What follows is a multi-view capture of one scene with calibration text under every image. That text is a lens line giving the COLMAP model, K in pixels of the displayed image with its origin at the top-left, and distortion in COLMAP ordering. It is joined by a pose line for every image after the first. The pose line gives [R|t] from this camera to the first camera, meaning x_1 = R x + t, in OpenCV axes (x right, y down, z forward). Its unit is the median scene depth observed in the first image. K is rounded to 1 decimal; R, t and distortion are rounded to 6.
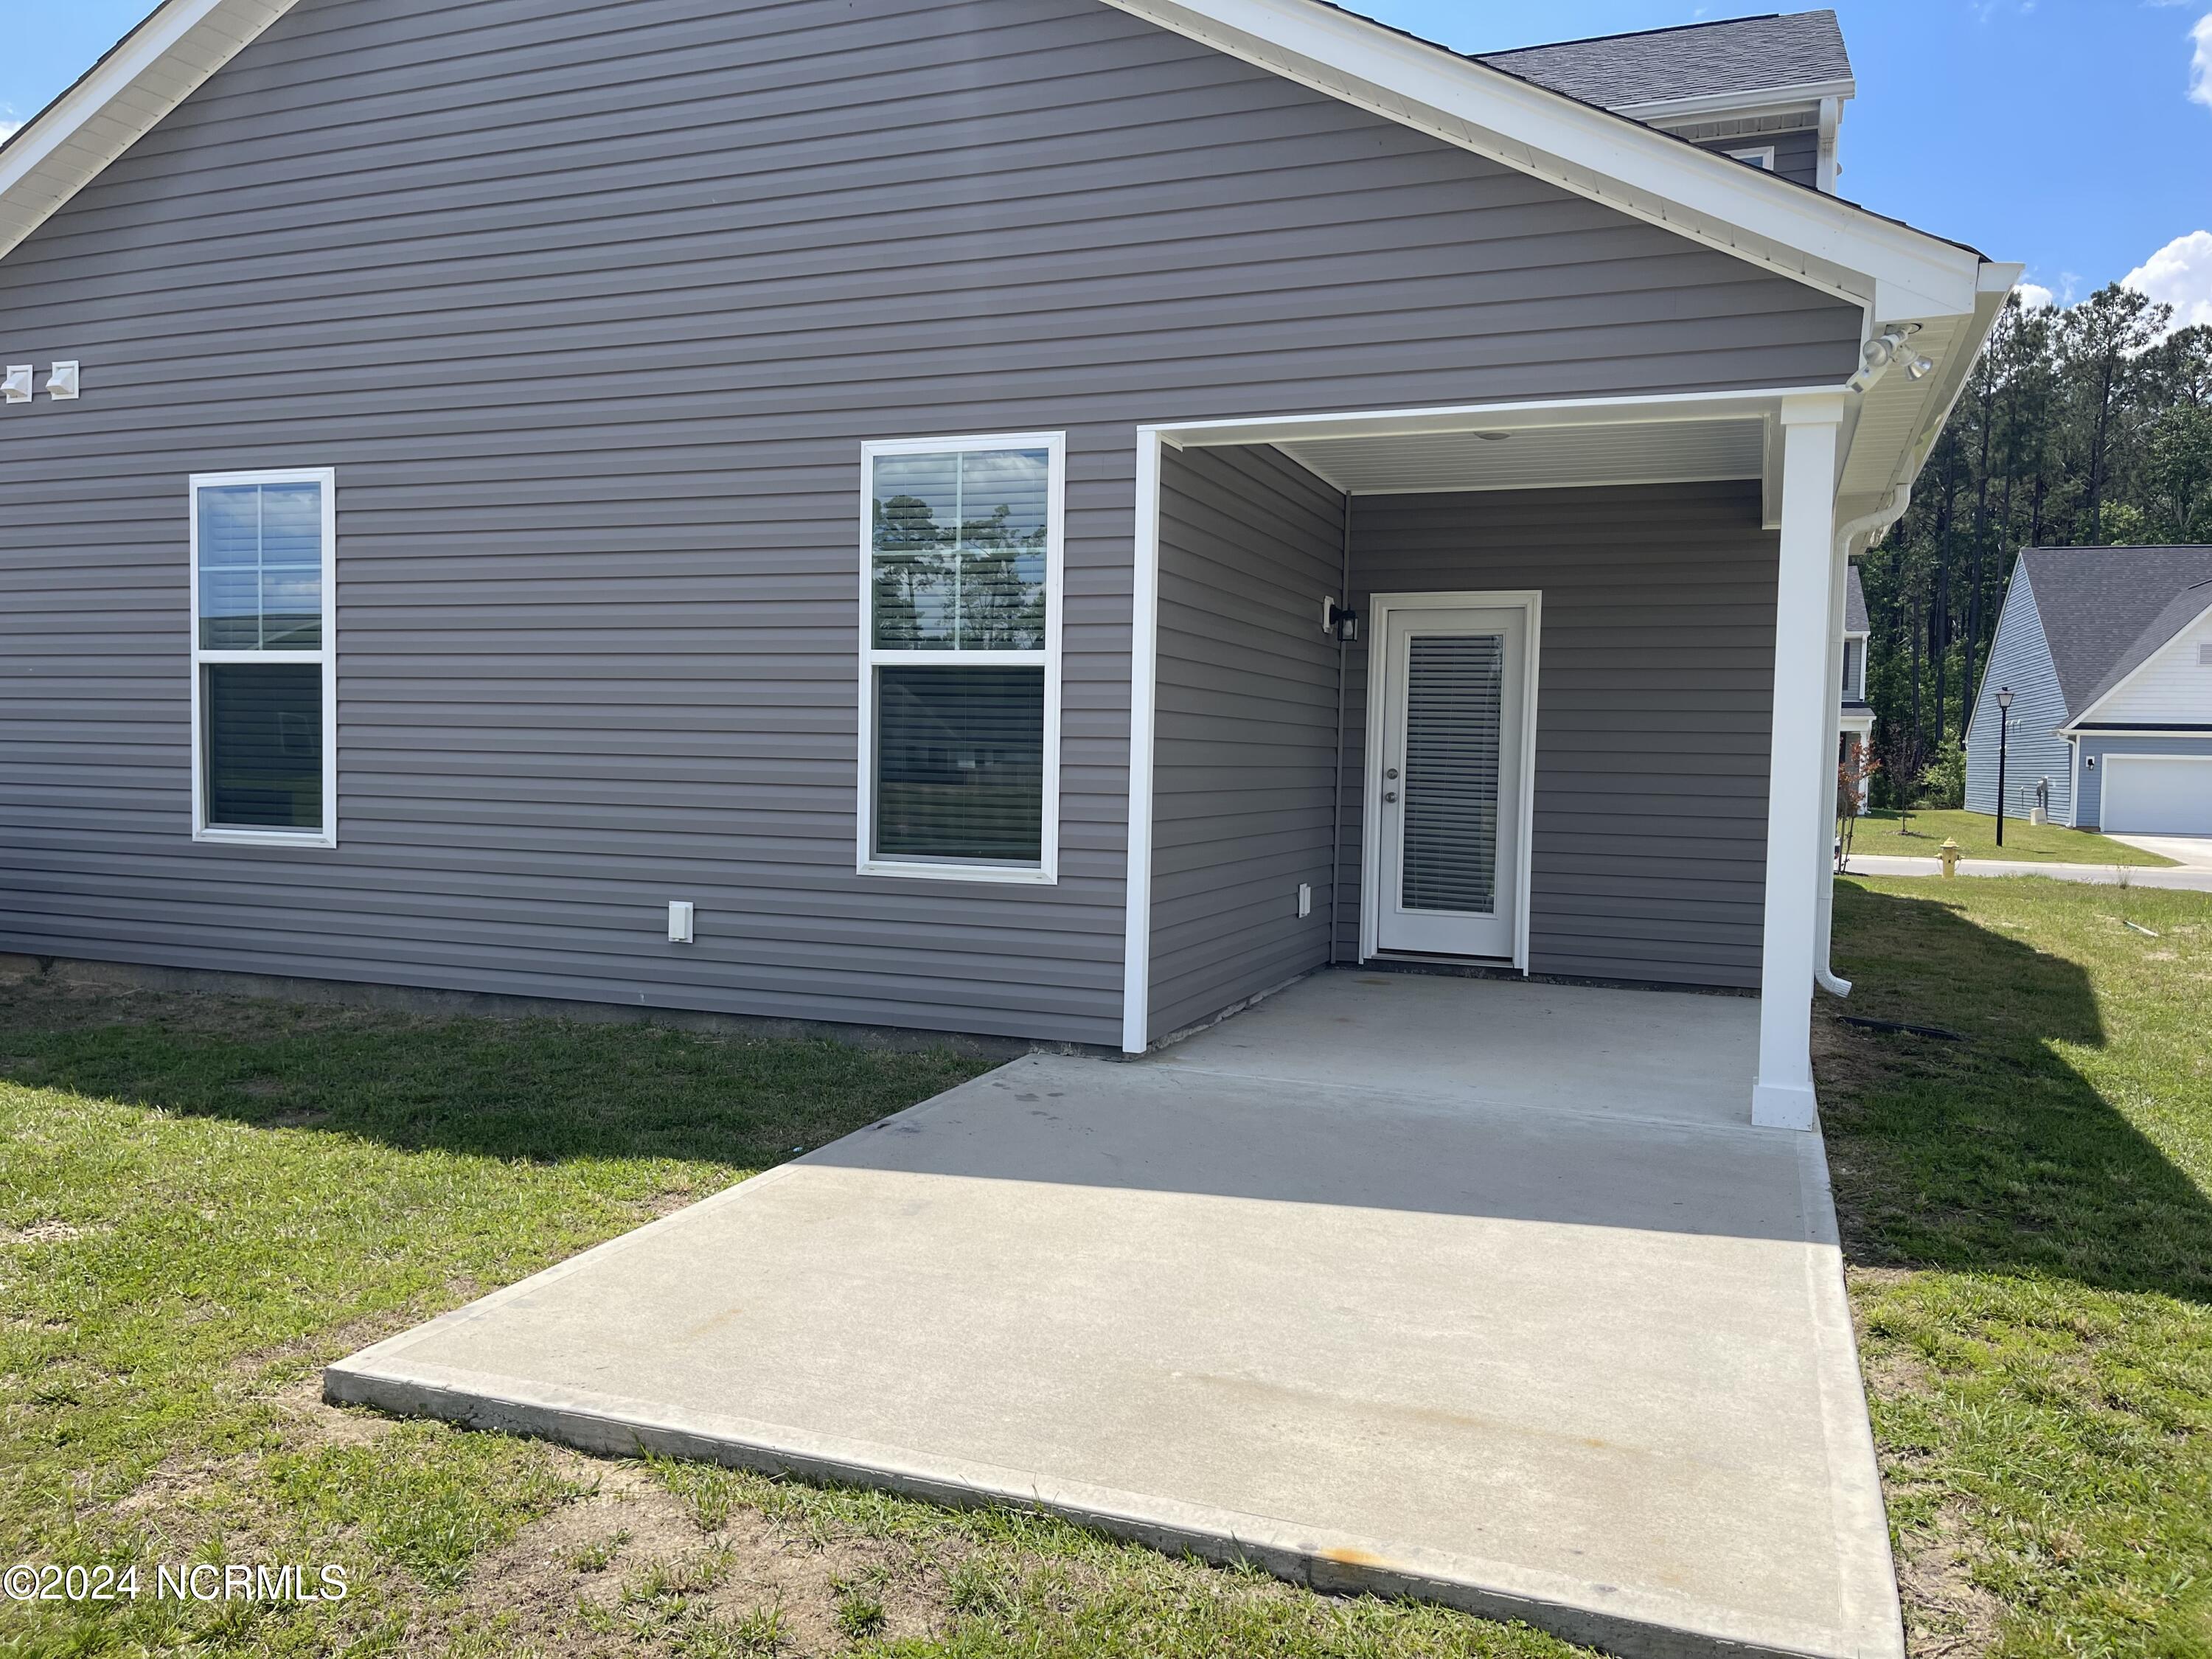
lens RADIAL K [[1667.1, 0, 1111.4], [0, 1667.1, 839.3], [0, 0, 1]] dist [0.056147, -0.070271]
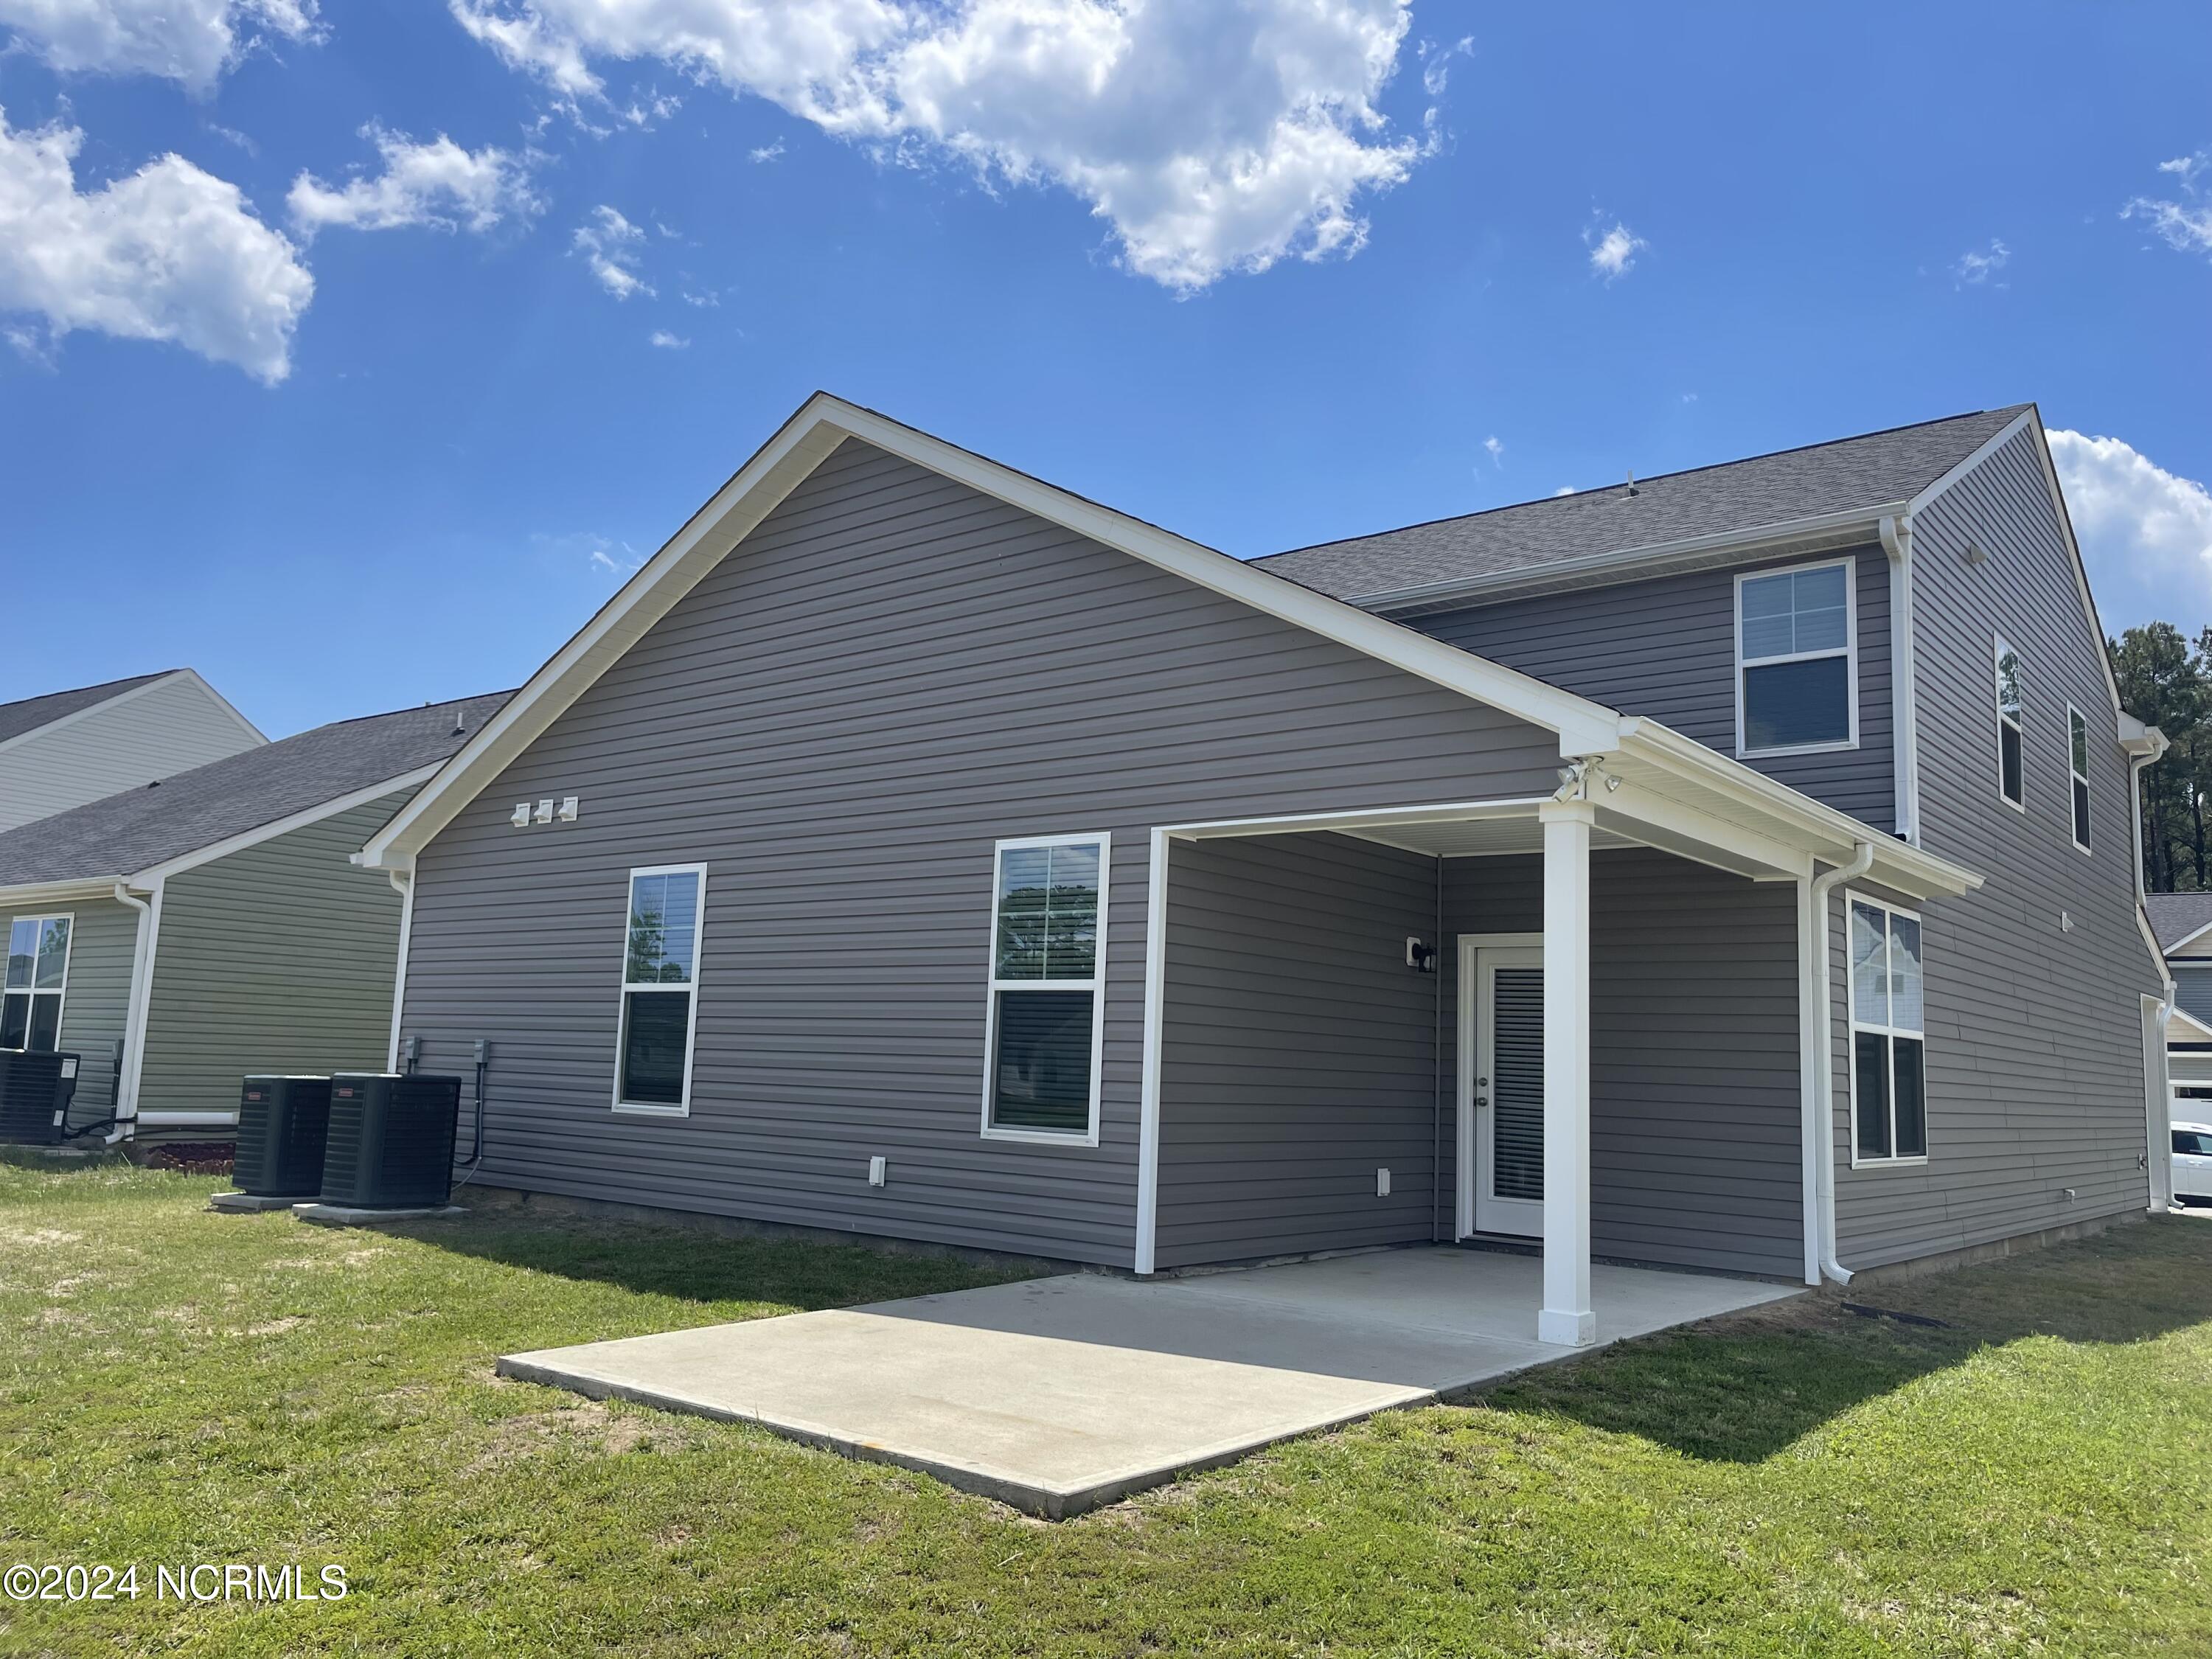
lens RADIAL K [[1667.1, 0, 1110.2], [0, 1667.1, 832.4], [0, 0, 1]] dist [0.056147, -0.070271]
pose [[0.950442, -0.029011, -0.309544, 0.399438], [-0.033137, 0.980512, -0.193642, 0.037189], [0.309130, 0.194303, 0.930959, -0.338599]]
